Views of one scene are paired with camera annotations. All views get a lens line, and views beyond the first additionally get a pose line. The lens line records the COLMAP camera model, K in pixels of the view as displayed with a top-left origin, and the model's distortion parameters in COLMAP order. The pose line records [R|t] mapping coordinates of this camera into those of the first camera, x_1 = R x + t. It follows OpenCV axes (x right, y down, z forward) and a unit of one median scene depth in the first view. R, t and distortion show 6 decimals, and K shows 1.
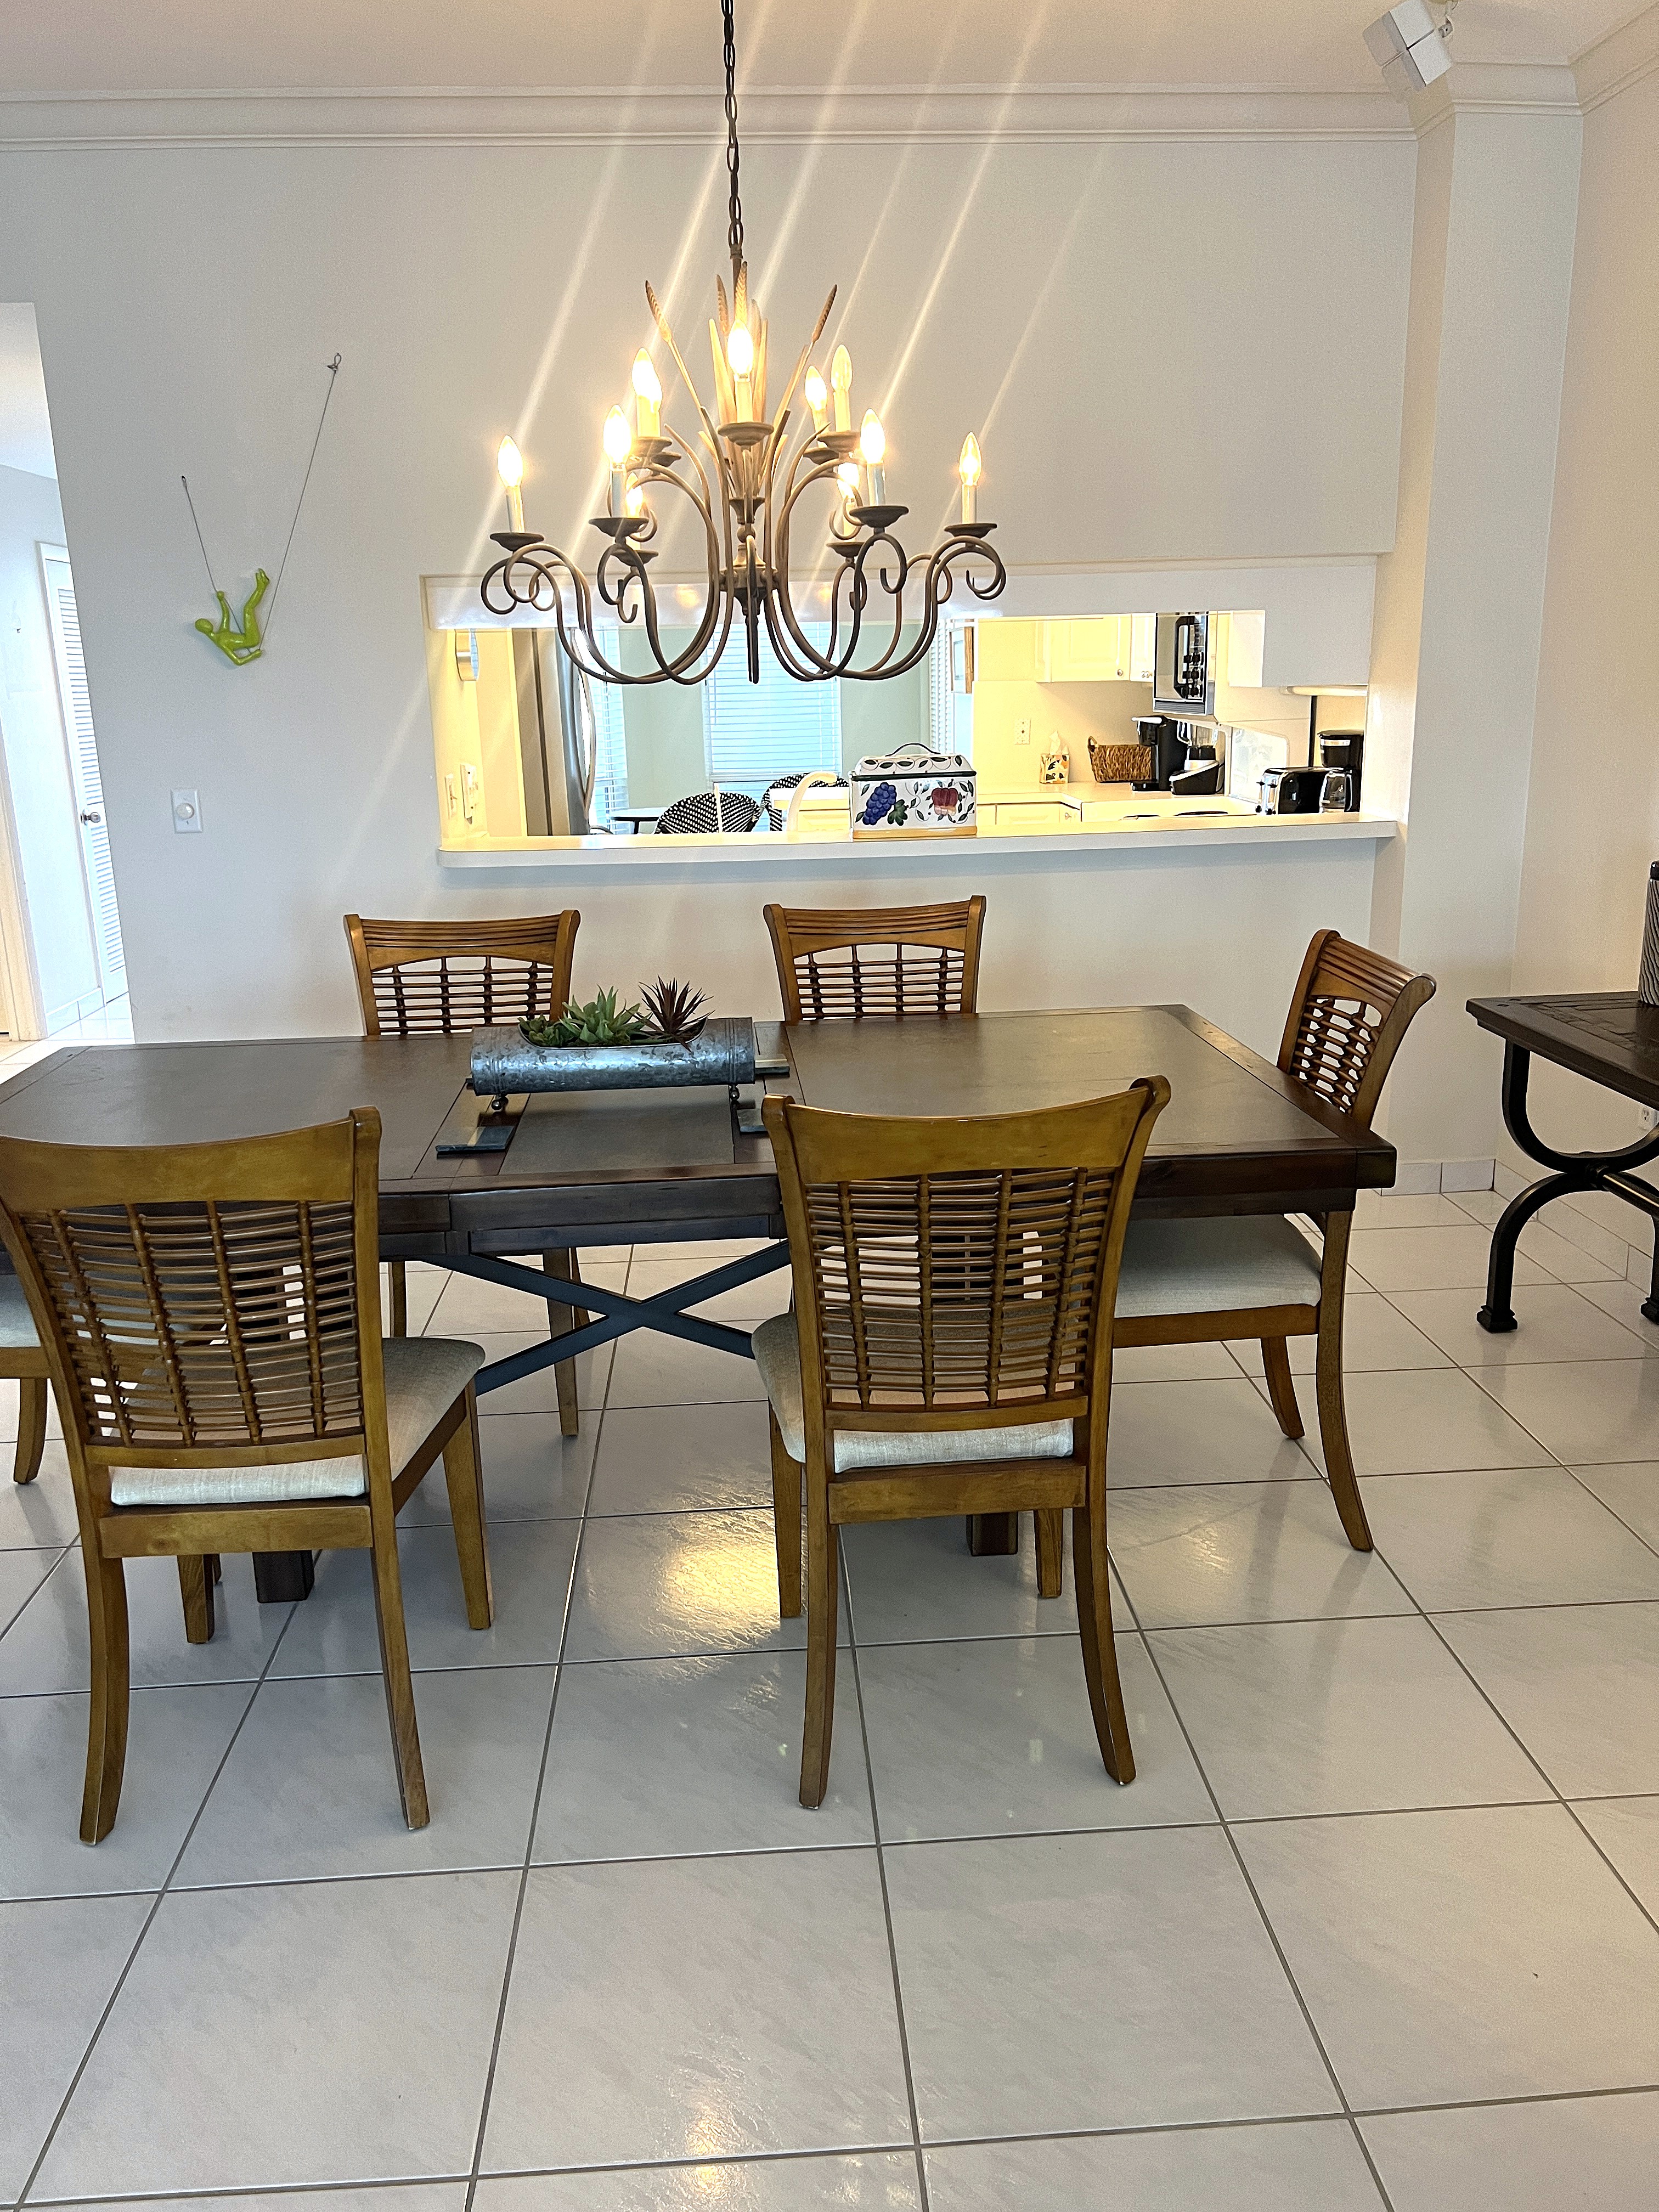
lens RADIAL K [[1670.8, 0, 829.5], [0, 1670.8, 1106.0], [0, 0, 1]] dist [0.062906, -0.075648]
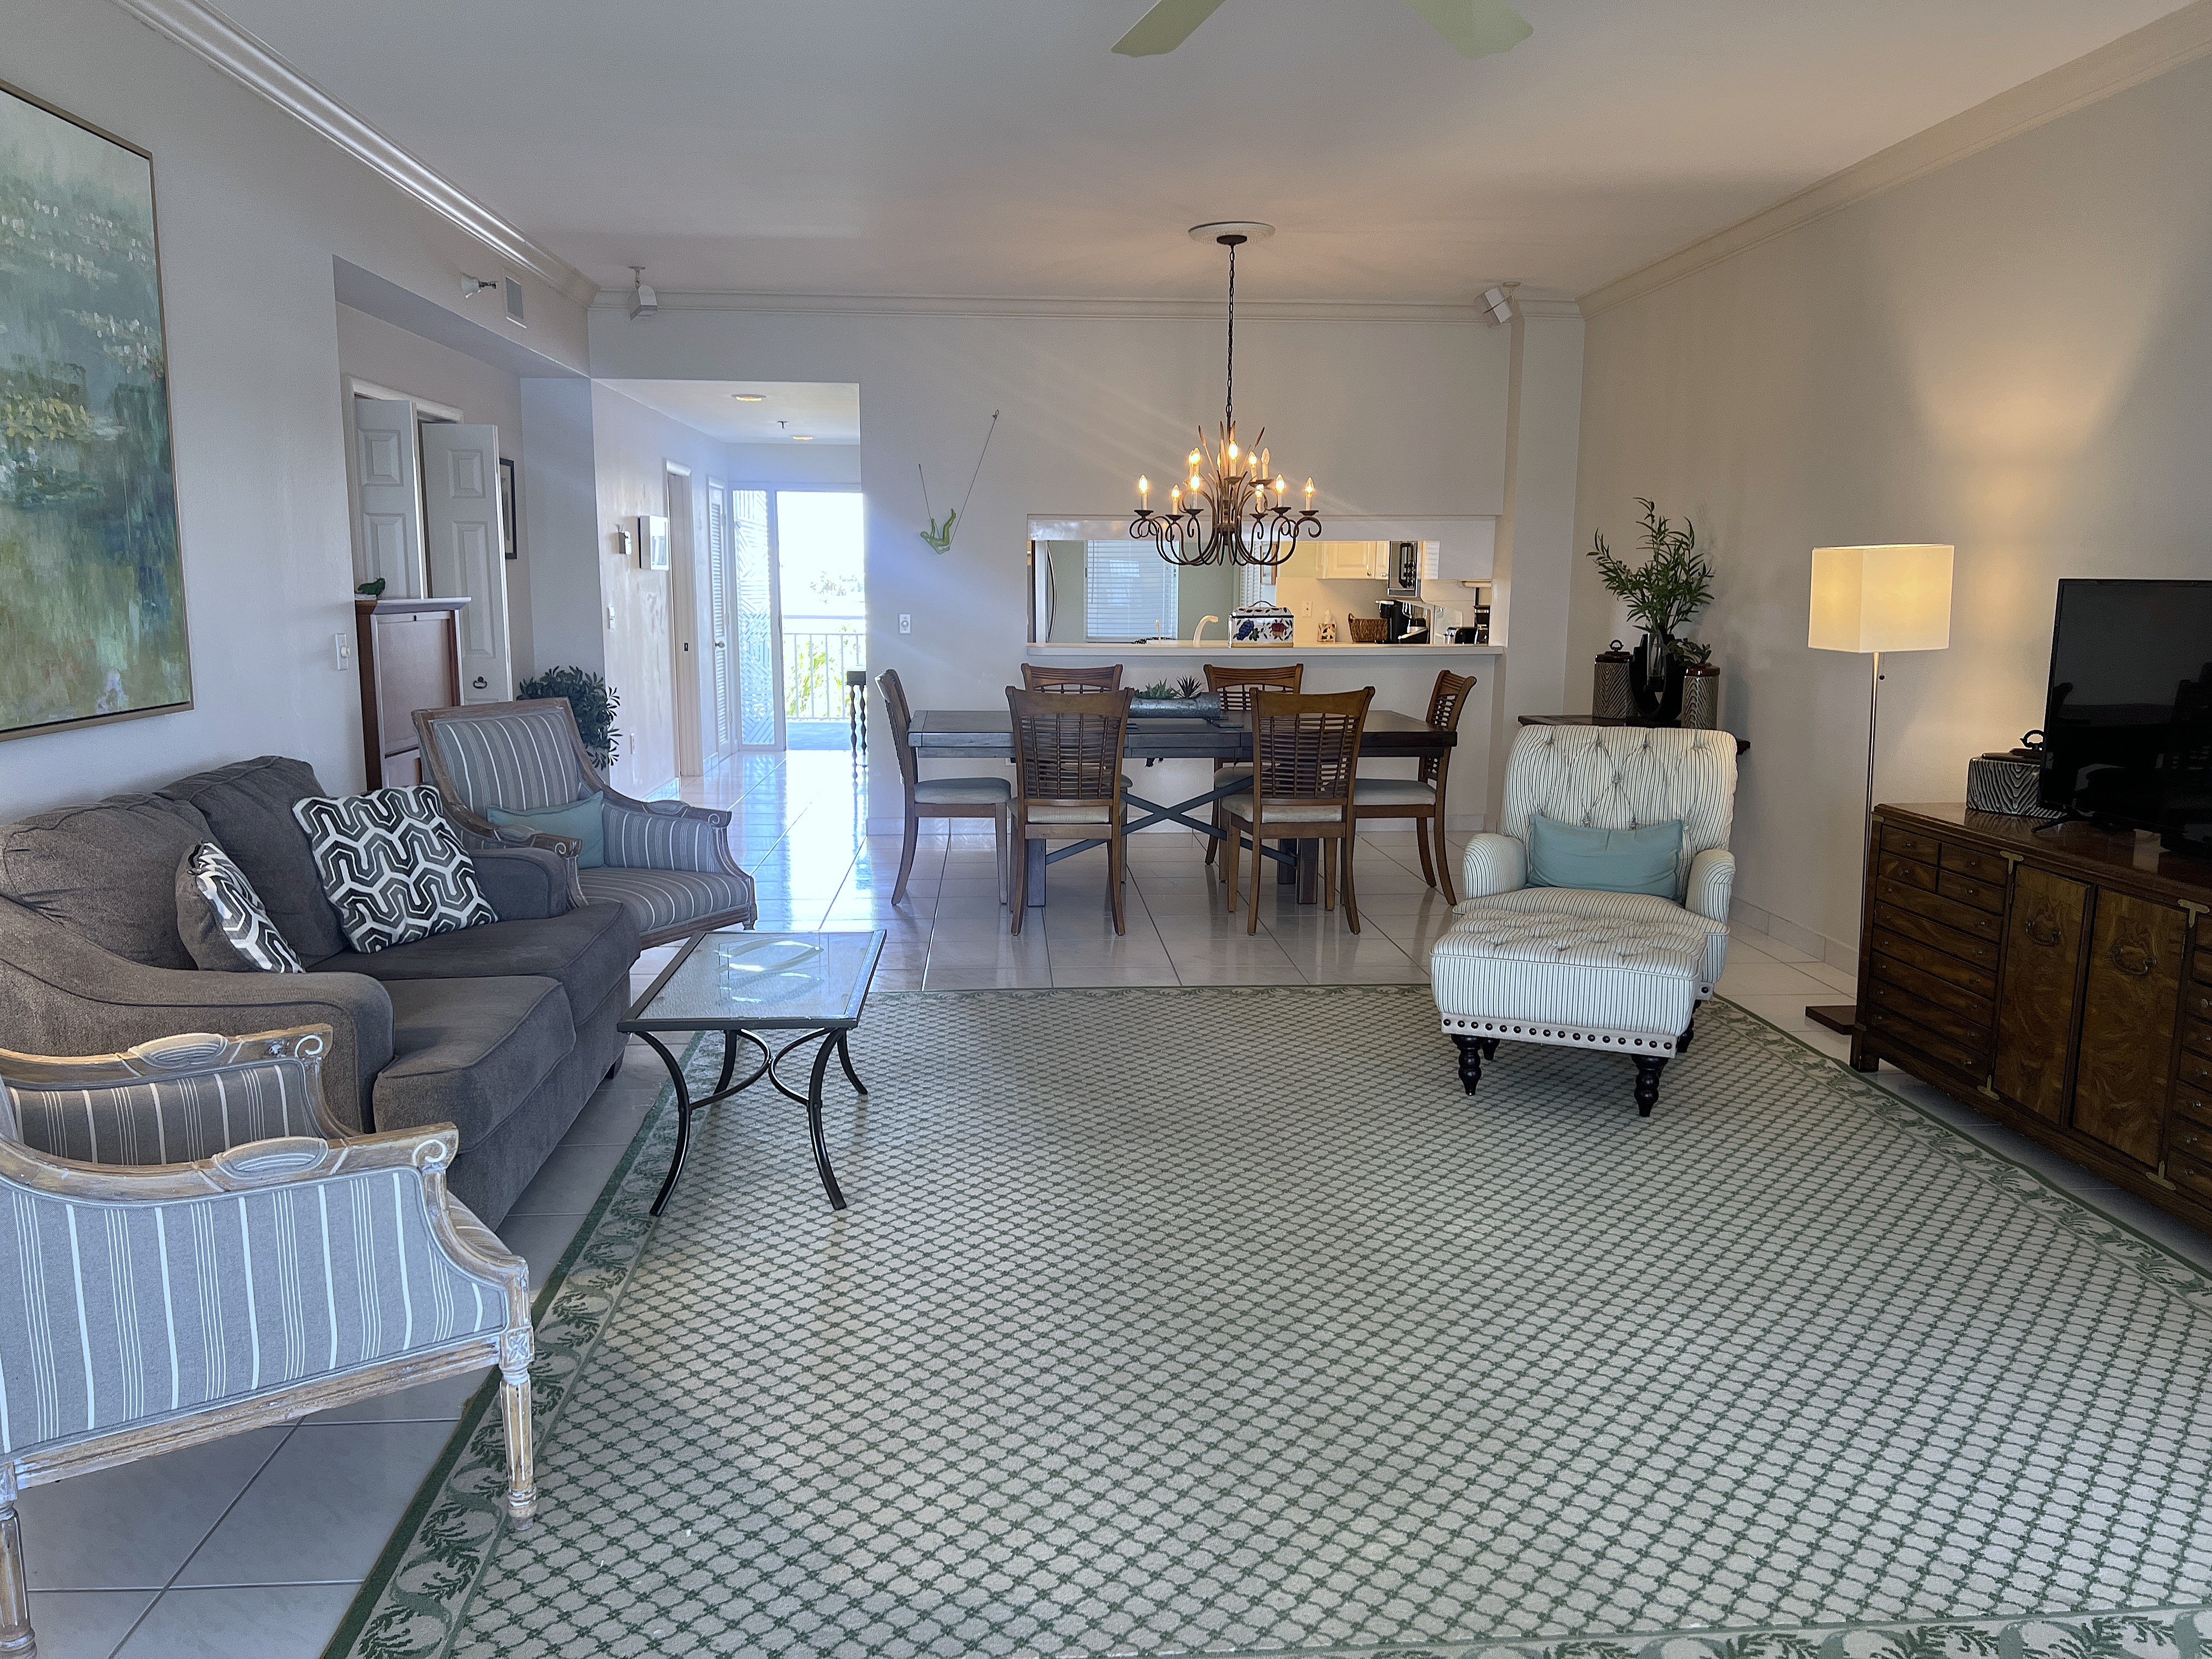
lens RADIAL K [[1670.8, 0, 1106.0], [0, 1670.8, 829.5], [0, 0, 1]] dist [0.062906, -0.075648]
pose [[0.999470, 0.030374, 0.011715, -0.152494], [-0.029013, 0.994289, -0.102702, 0.266567], [-0.014768, 0.102308, 0.994643, -0.960440]]
